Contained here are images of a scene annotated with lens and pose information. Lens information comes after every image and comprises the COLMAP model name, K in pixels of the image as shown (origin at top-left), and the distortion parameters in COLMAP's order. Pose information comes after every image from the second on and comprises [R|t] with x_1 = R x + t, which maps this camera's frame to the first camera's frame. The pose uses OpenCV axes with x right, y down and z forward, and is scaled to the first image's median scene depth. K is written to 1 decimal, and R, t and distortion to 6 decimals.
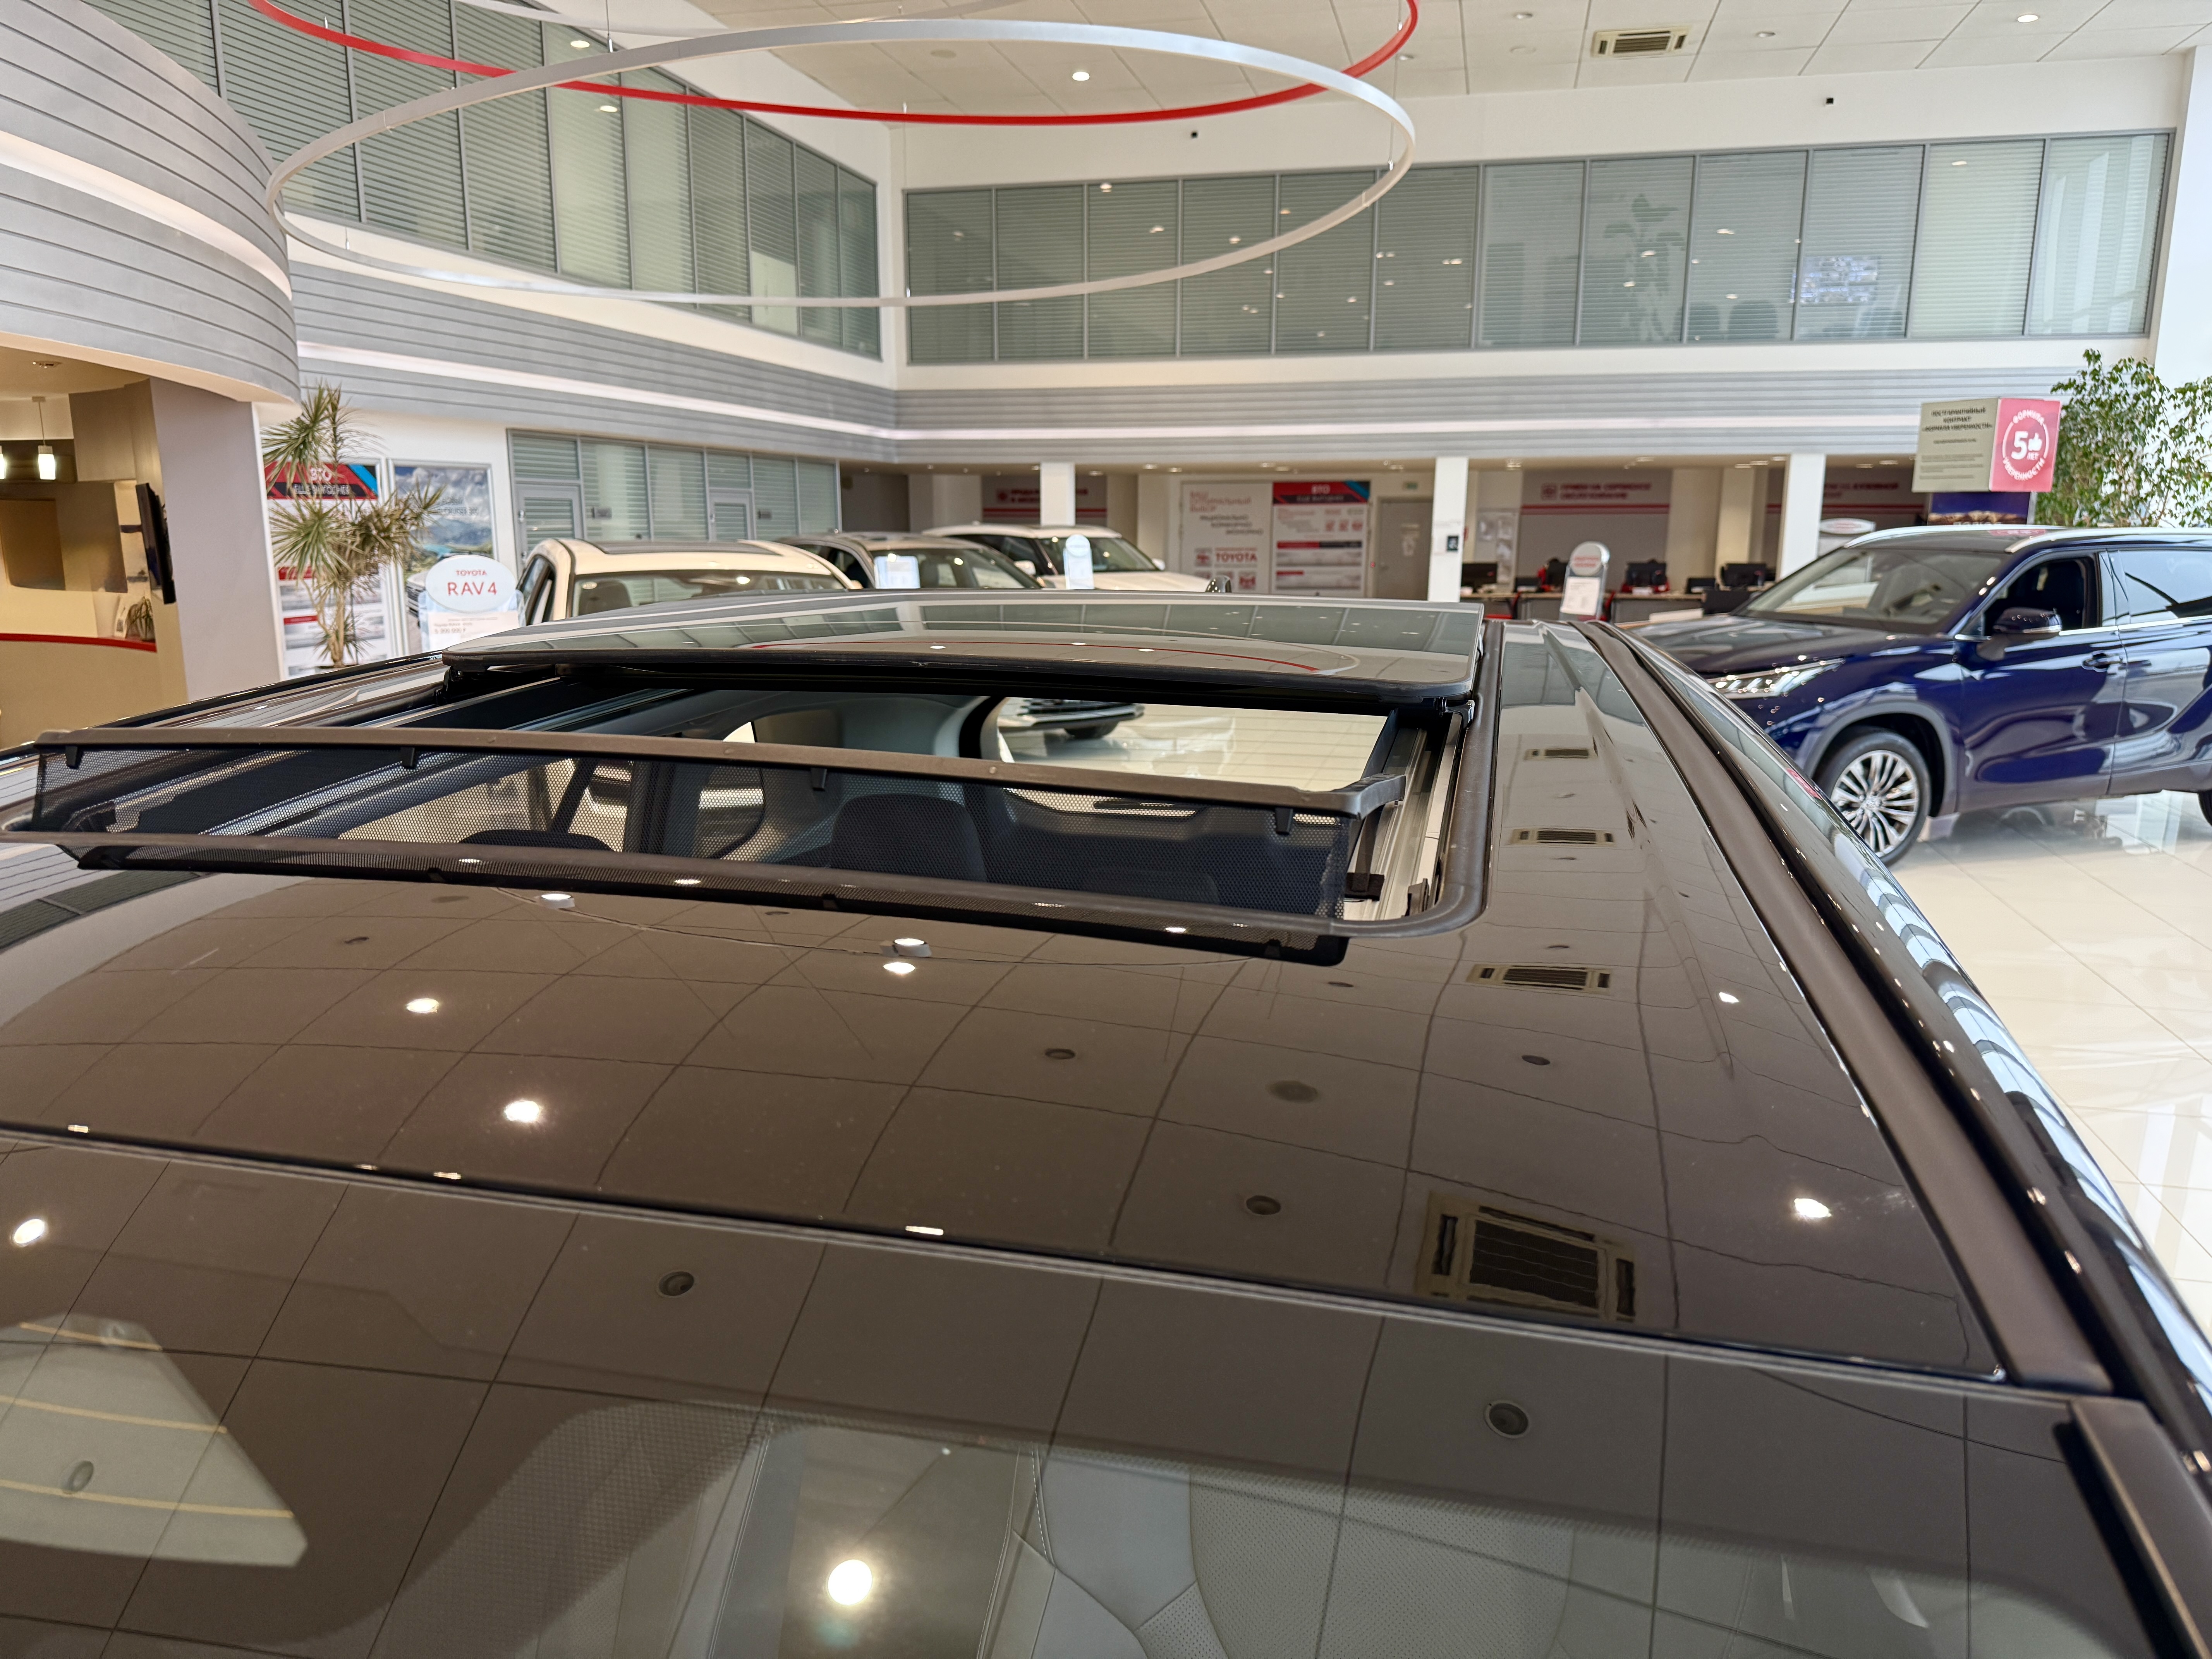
lens RADIAL K [[1613.0, 0, 1112.2], [0, 1613.0, 837.0], [0, 0, 1]] dist [0.029172, -0.031328]
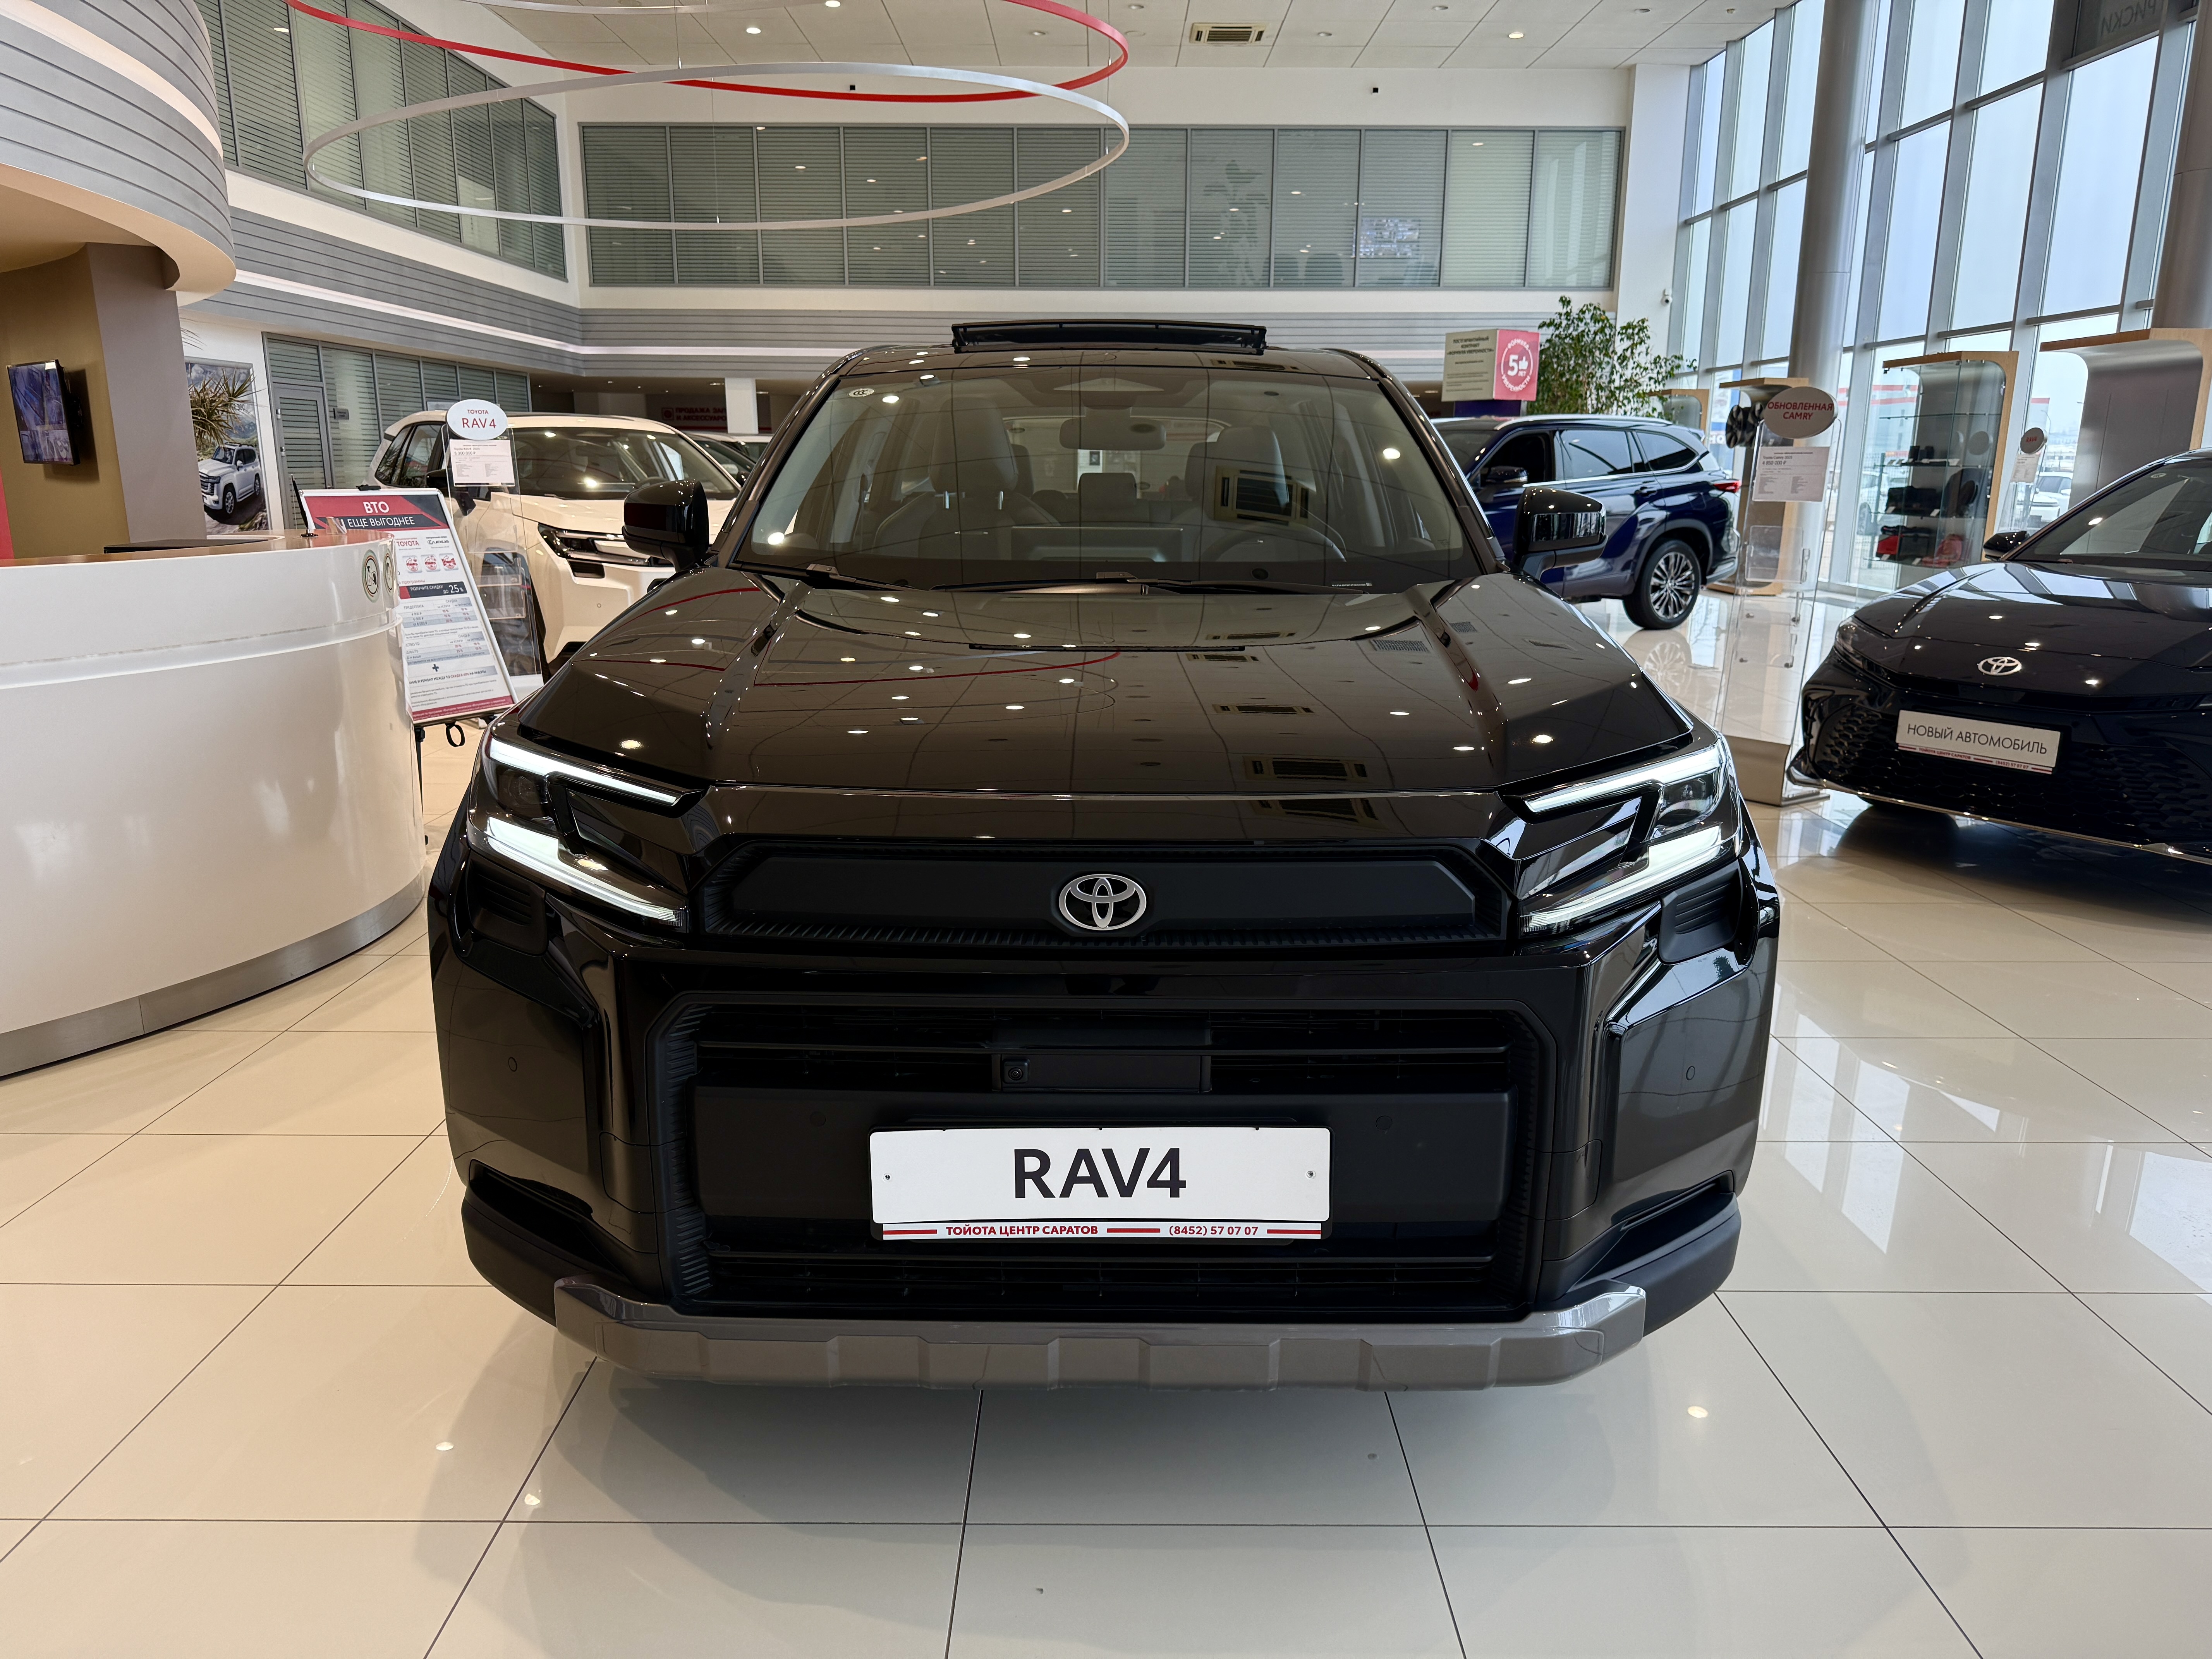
lens RADIAL K [[1613.0, 0, 1095.2], [0, 1613.0, 831.7], [0, 0, 1]] dist [0.029172, -0.031328]
pose [[0.973815, -0.048320, 0.222149, -0.069964], [0.041651, 0.998533, 0.034609, 0.060782], [-0.223496, -0.024450, 0.974398, -0.175140]]
